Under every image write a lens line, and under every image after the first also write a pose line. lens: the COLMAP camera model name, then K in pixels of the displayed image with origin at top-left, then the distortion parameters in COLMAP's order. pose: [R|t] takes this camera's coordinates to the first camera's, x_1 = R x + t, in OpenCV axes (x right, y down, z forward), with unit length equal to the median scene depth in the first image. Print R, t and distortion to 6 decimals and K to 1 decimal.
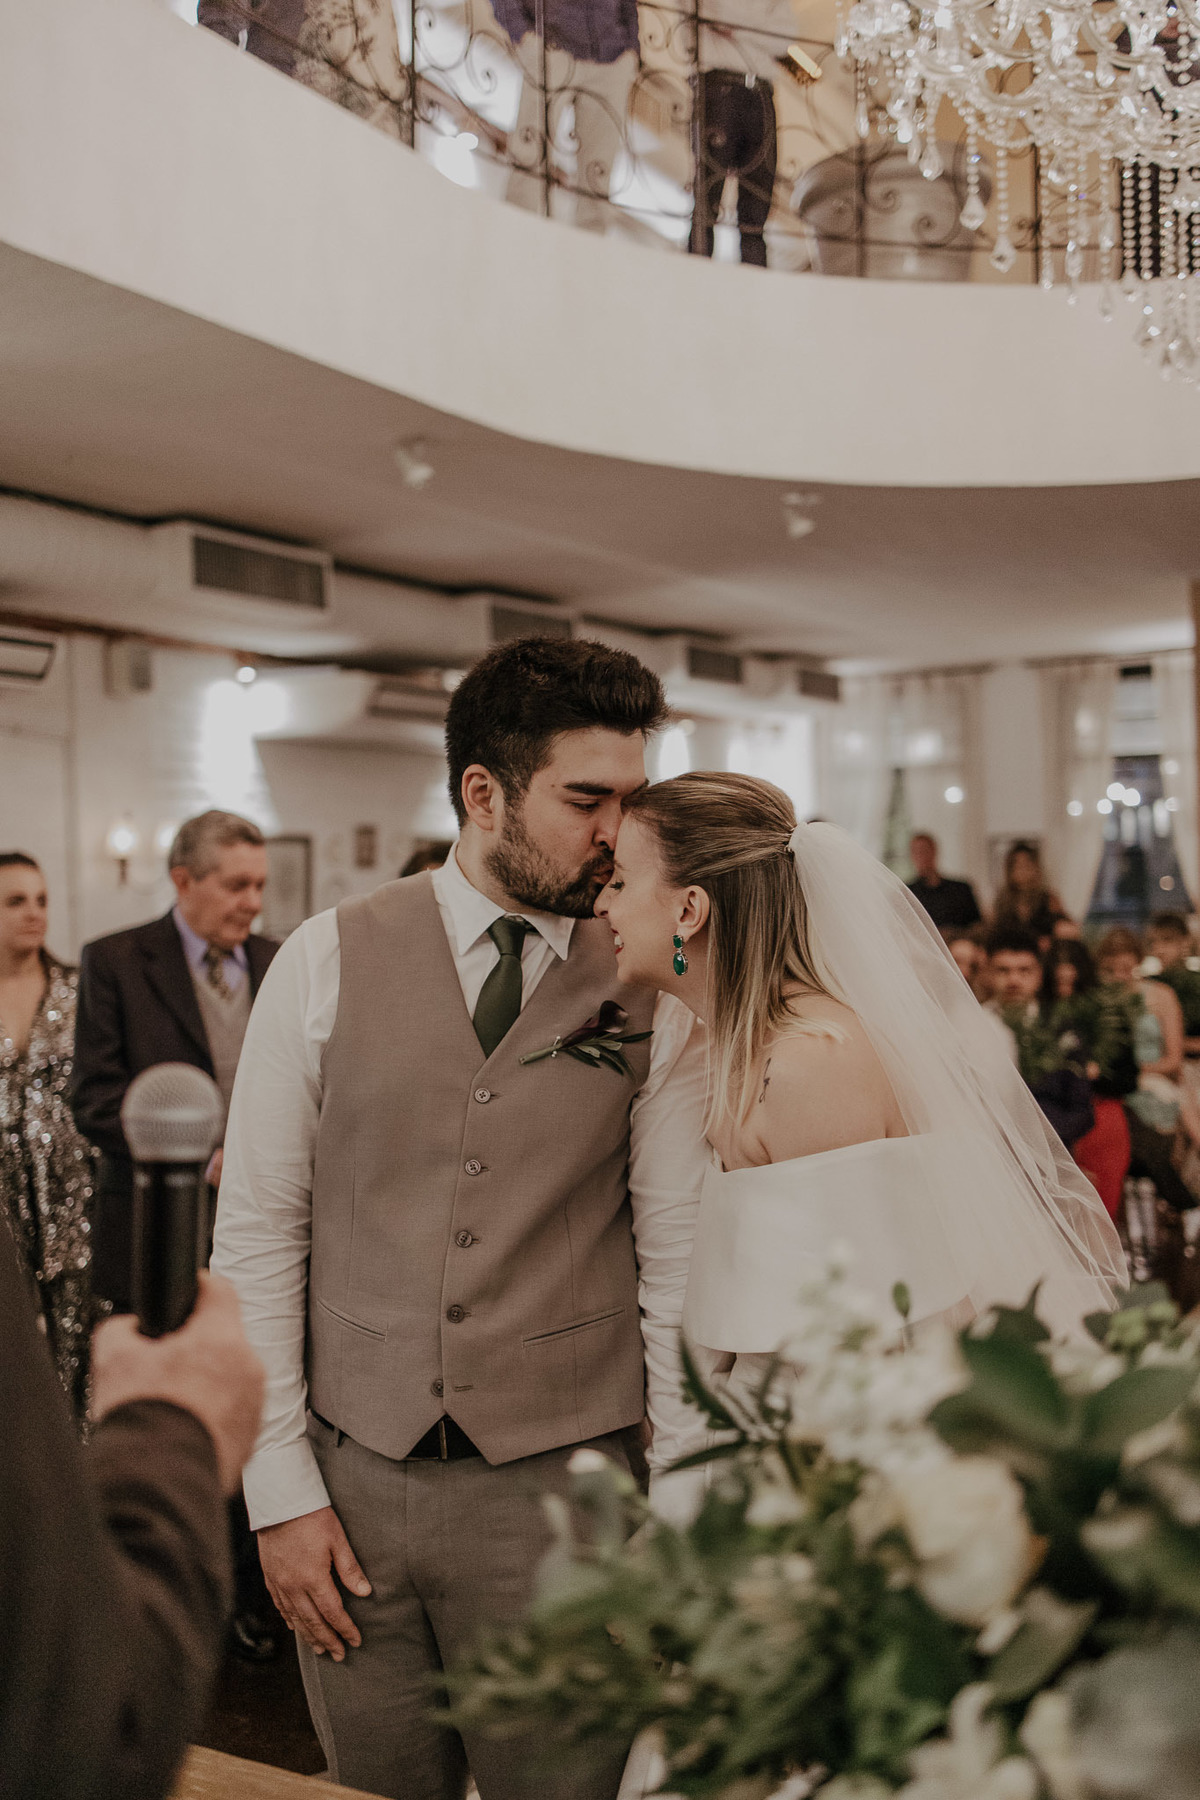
lens RADIAL K [[1791.7, 0, 596.0], [0, 1791.7, 925.0], [0, 0, 1]] dist [0.002286, 0.000000]
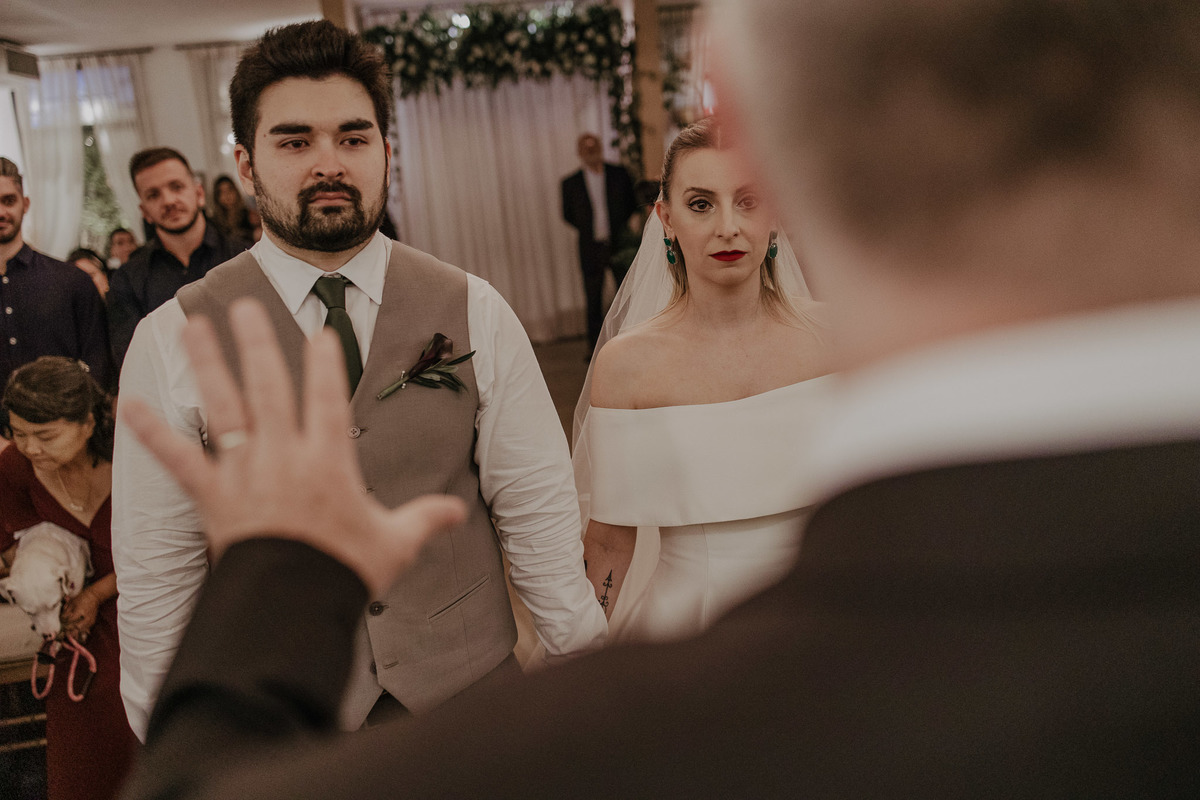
lens RADIAL K [[1194.5, 0, 573.9], [0, 1194.5, 389.0], [0, 0, 1]] dist [0.002286, 0.000000]
pose [[0.822816, -0.152071, 0.547584, -0.100282], [0.077220, 0.984515, 0.157379, -0.011543], [-0.563037, -0.087210, 0.821817, 0.072308]]
